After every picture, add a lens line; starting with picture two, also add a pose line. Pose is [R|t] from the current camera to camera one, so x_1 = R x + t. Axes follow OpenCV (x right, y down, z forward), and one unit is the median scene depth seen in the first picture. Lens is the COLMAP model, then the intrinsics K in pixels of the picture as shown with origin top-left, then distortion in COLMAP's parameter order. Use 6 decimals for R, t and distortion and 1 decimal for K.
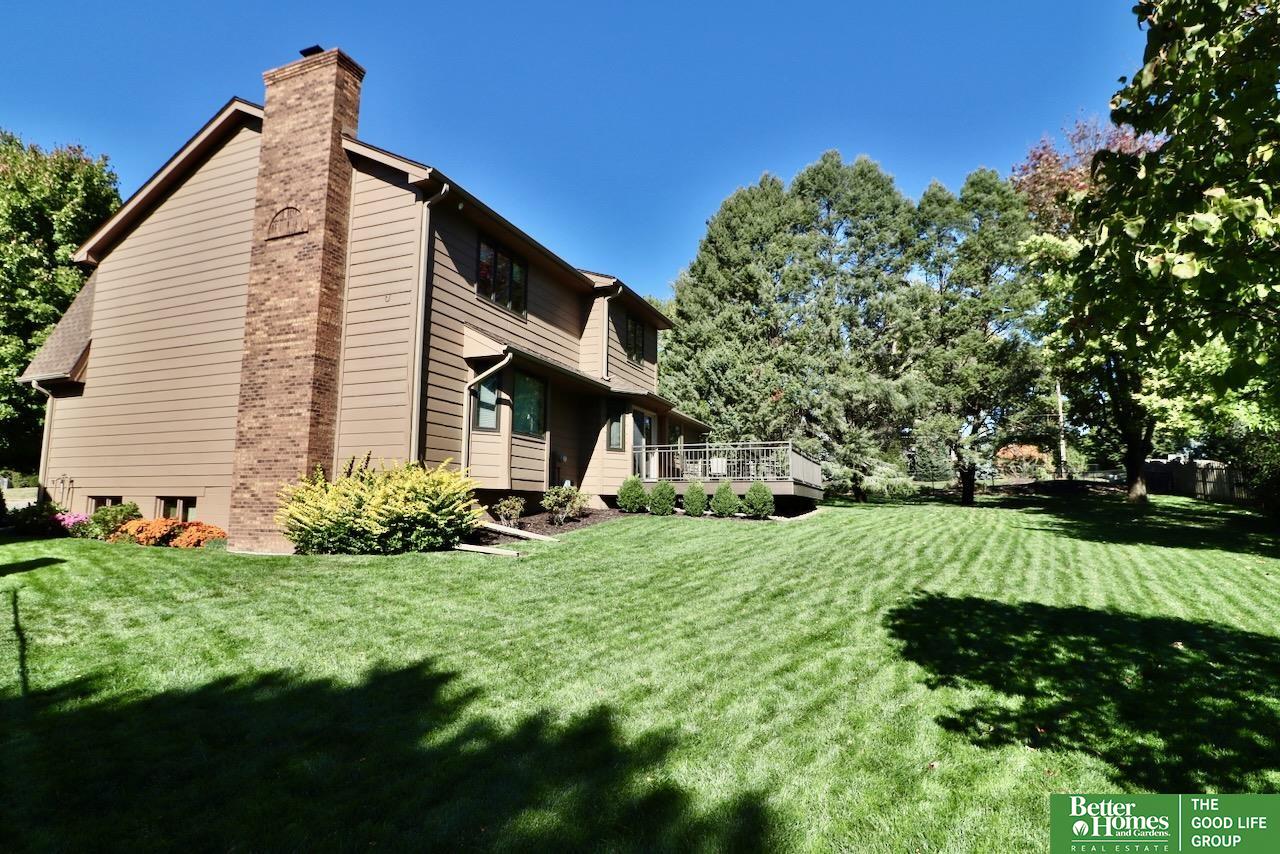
lens RADIAL K [[659.7, 0, 633.3], [0, 659.7, 428.4], [0, 0, 1]] dist [-0.000751, -0.016311]
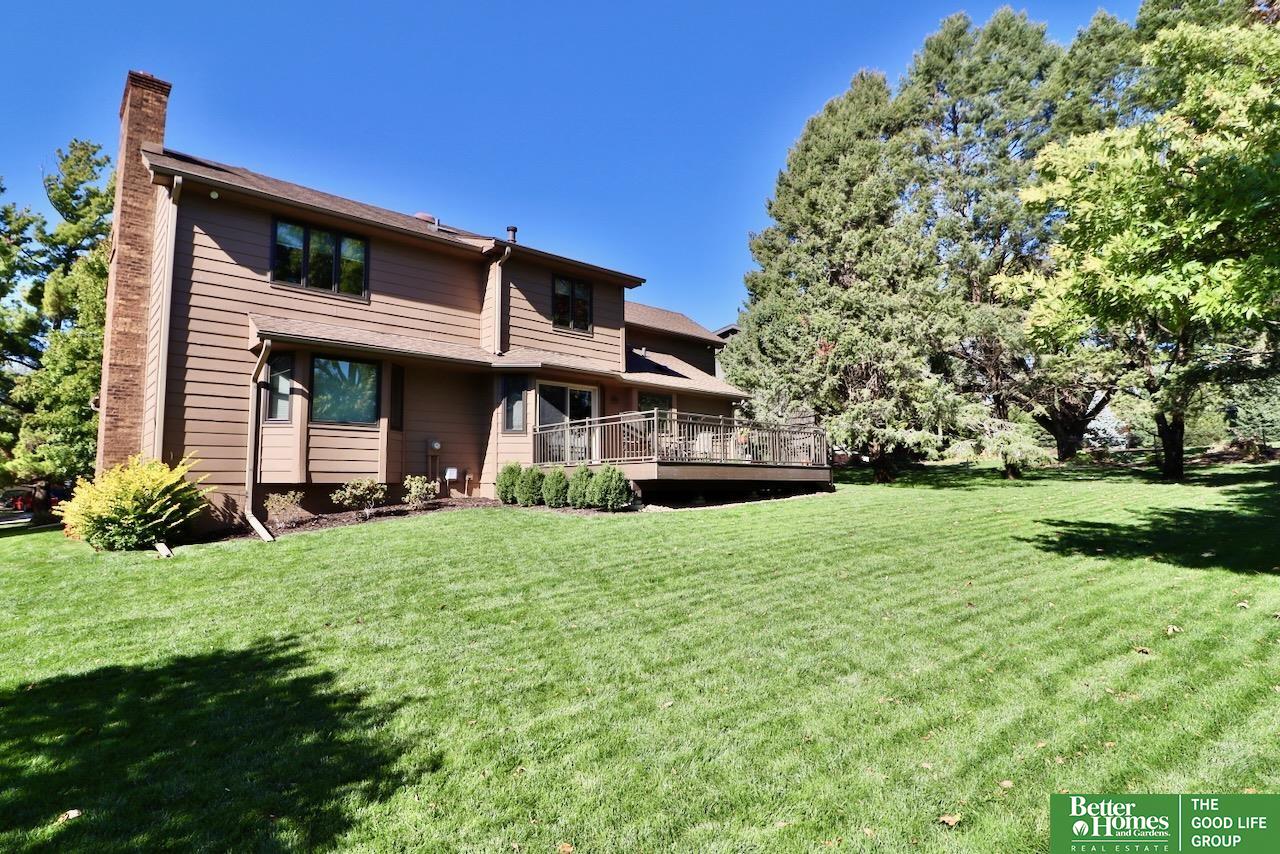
lens RADIAL K [[659.7, 0, 633.3], [0, 659.7, 428.4], [0, 0, 1]] dist [-0.000751, -0.016311]
pose [[0.902949, -0.057237, -0.425919, 0.534663], [0.070320, 0.997411, 0.015041, 0.027298], [0.423955, -0.043532, 0.904636, 0.287141]]
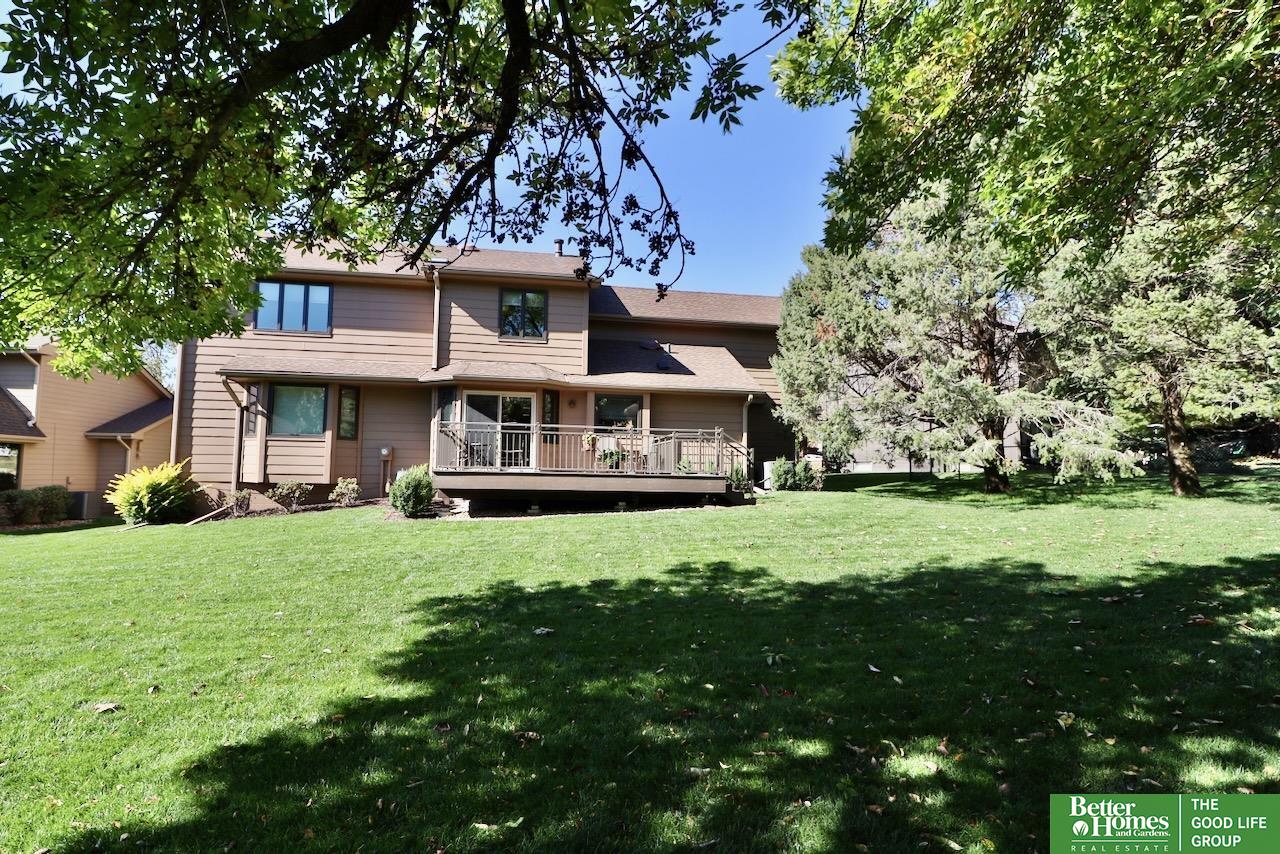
lens RADIAL K [[659.7, 0, 633.3], [0, 659.7, 428.4], [0, 0, 1]] dist [-0.000751, -0.016311]
pose [[0.545242, -0.067753, -0.835536, 1.014055], [0.093291, 0.995441, -0.019842, 0.066555], [0.833072, -0.067130, 0.549077, 0.751869]]
